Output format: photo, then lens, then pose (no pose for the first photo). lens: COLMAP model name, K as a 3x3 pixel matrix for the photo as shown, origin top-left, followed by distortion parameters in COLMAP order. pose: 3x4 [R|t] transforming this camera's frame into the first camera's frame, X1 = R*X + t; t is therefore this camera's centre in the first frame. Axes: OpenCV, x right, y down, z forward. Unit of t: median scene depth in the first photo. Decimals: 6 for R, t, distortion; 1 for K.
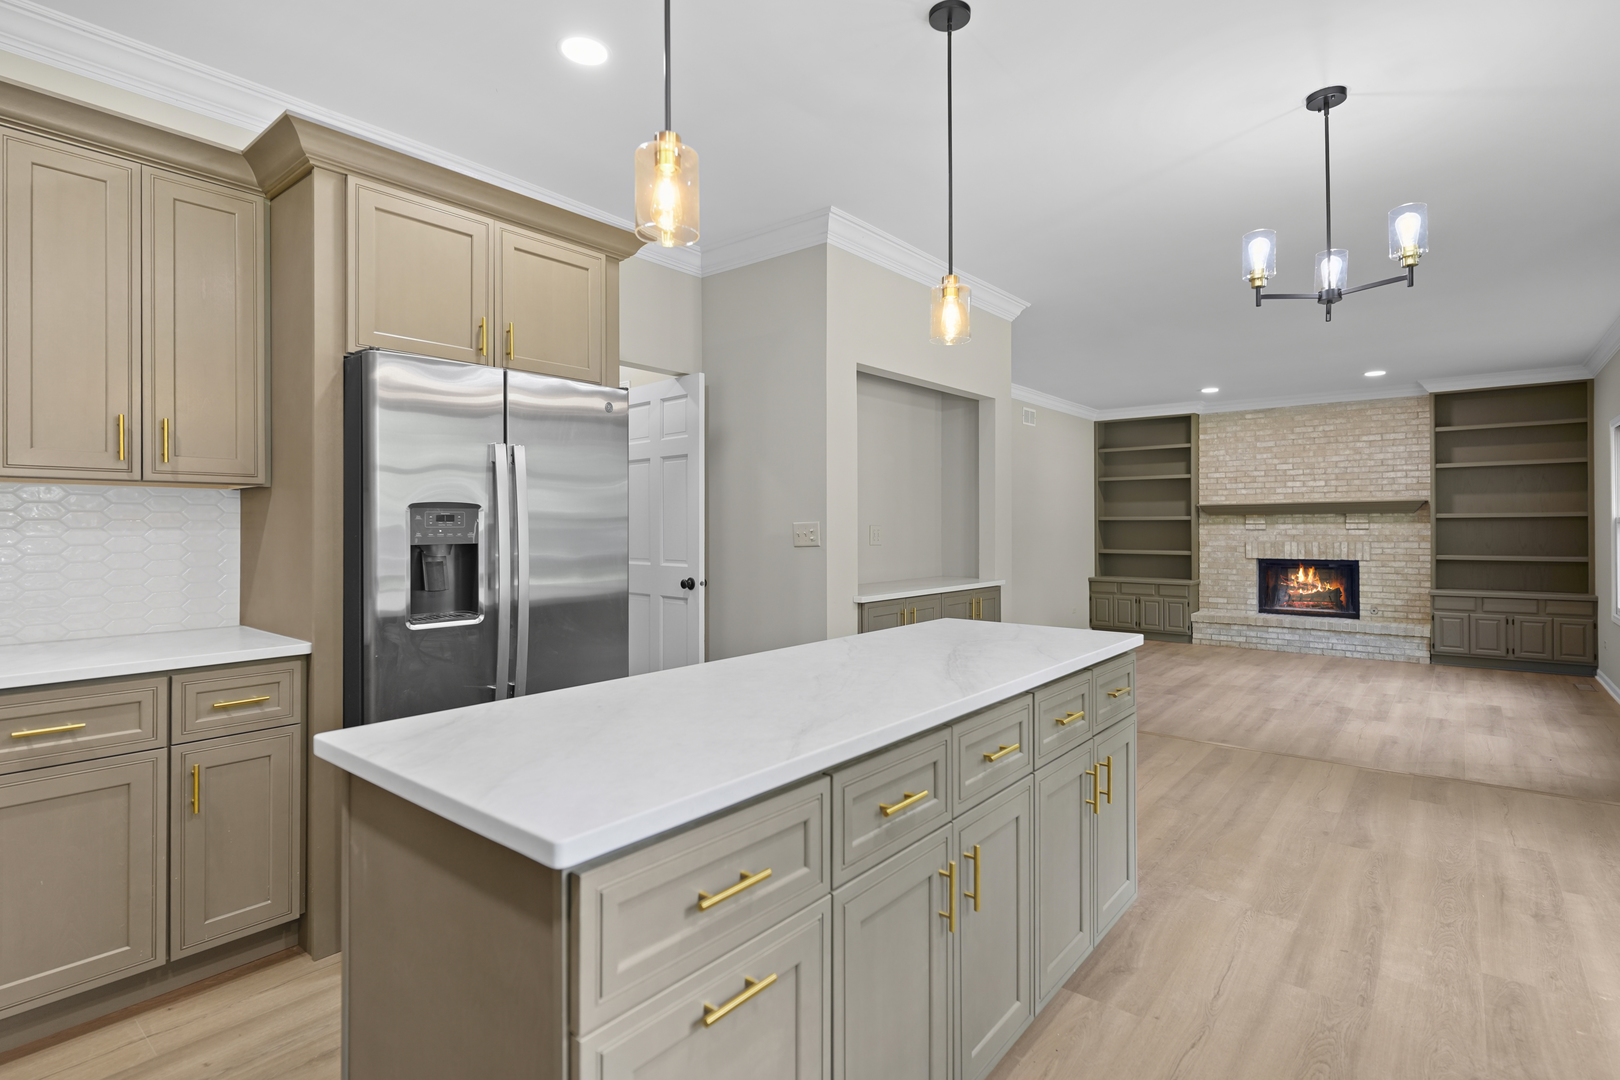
lens RADIAL K [[793.4, 0, 808.3], [0, 793.4, 527.7], [0, 0, 1]] dist [0.004609, -0.000998]
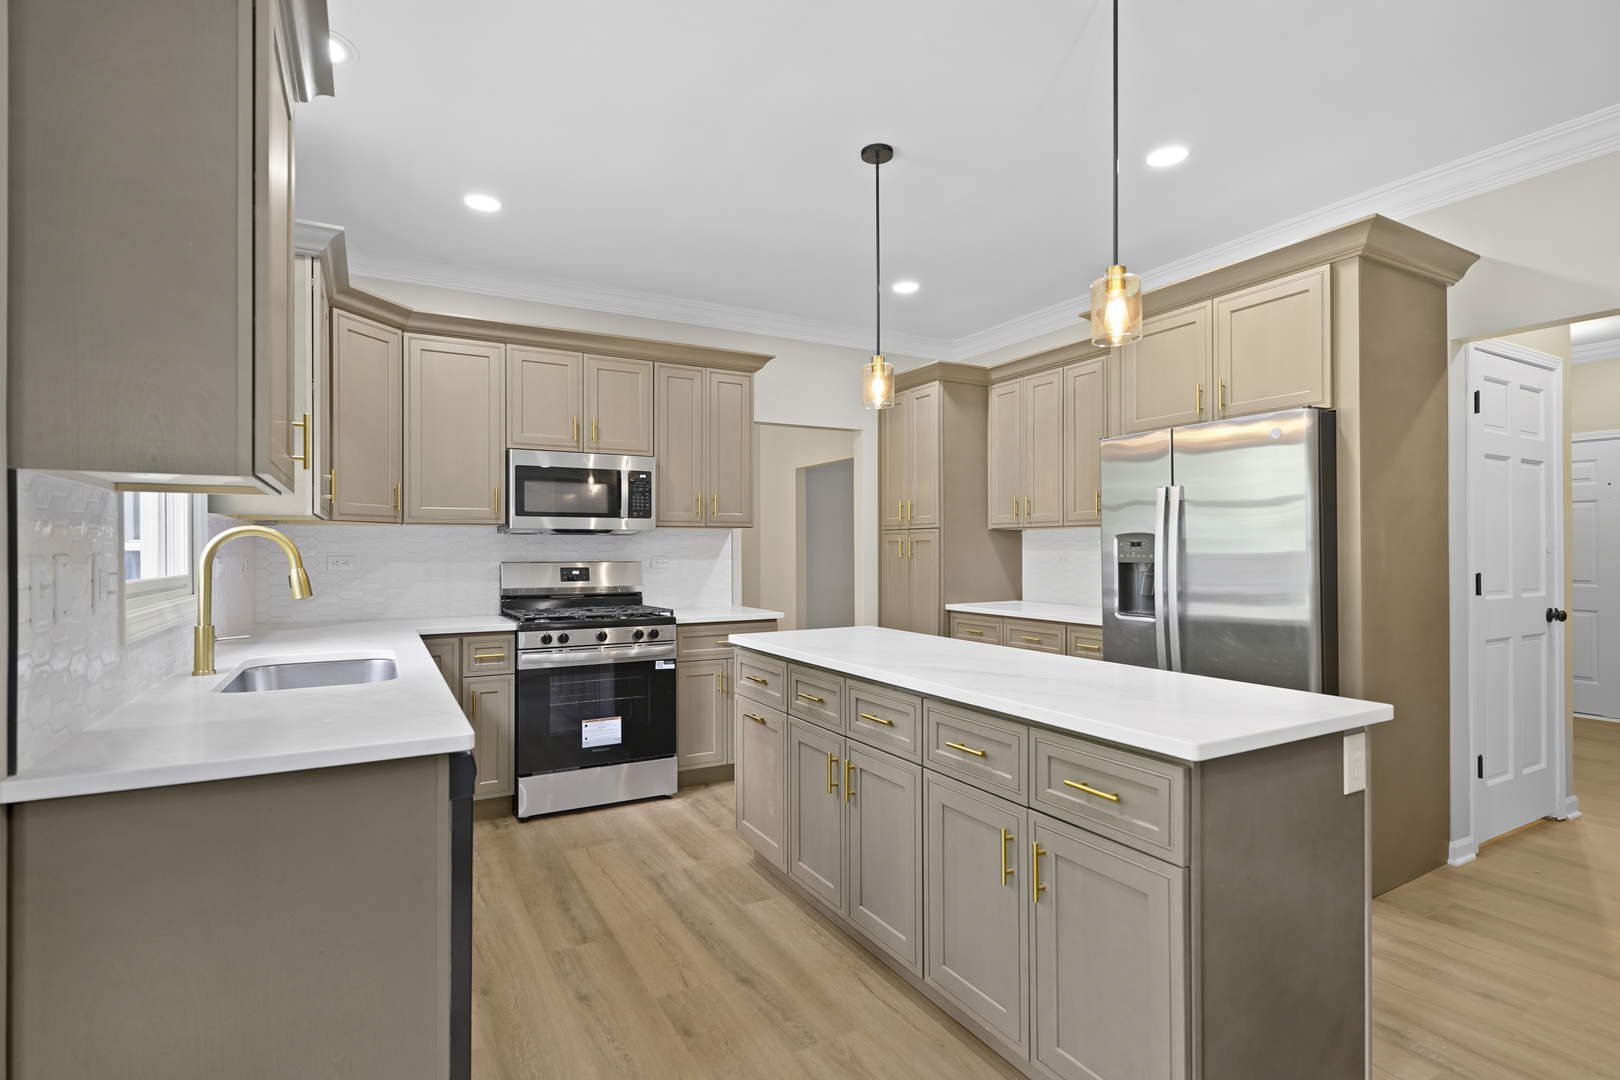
lens RADIAL K [[793.4, 0, 818.3], [0, 793.4, 544.9], [0, 0, 1]] dist [0.004609, -0.000998]
pose [[-0.358772, 0.000195, -0.933425, 1.158851], [0.001805, 0.999998, -0.000485, -0.012021], [0.933424, -0.001859, -0.358772, 1.042021]]
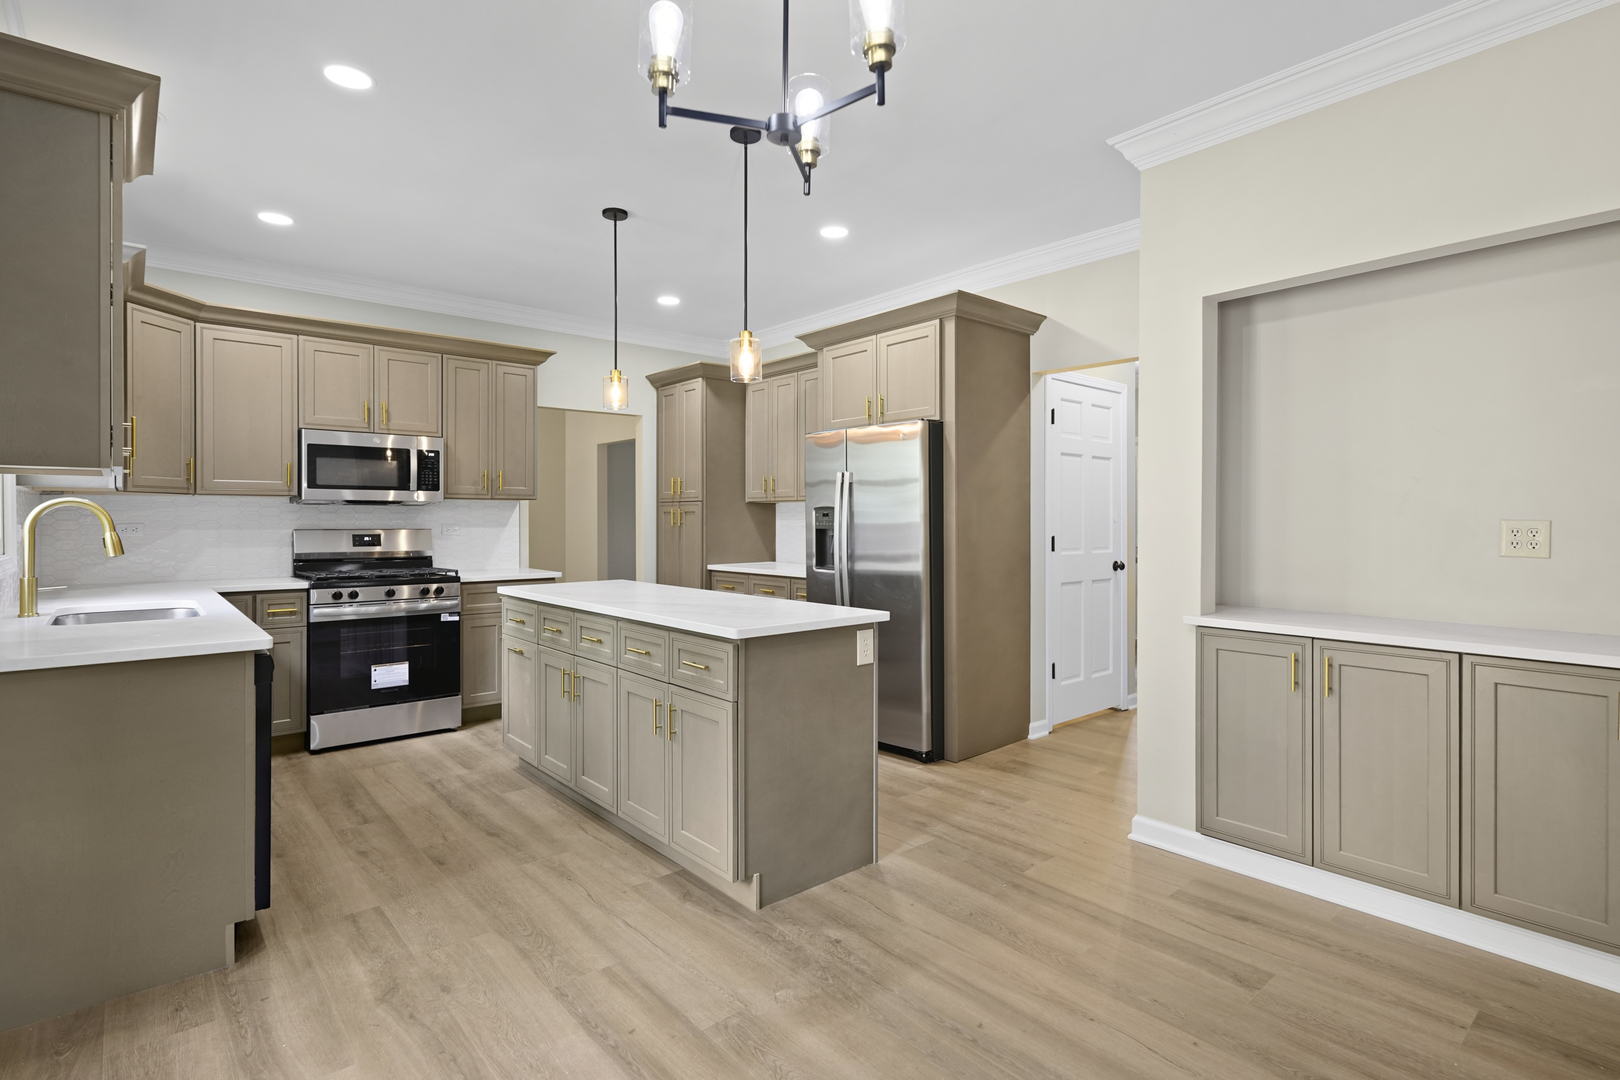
lens RADIAL K [[793.4, 0, 816.9], [0, 793.4, 519.6], [0, 0, 1]] dist [0.004609, -0.000998]
pose [[-0.164817, 0.004644, -0.986313, 1.524564], [-0.001234, 0.999987, 0.004915, -0.011255], [0.986323, 0.002028, -0.164809, 1.383153]]
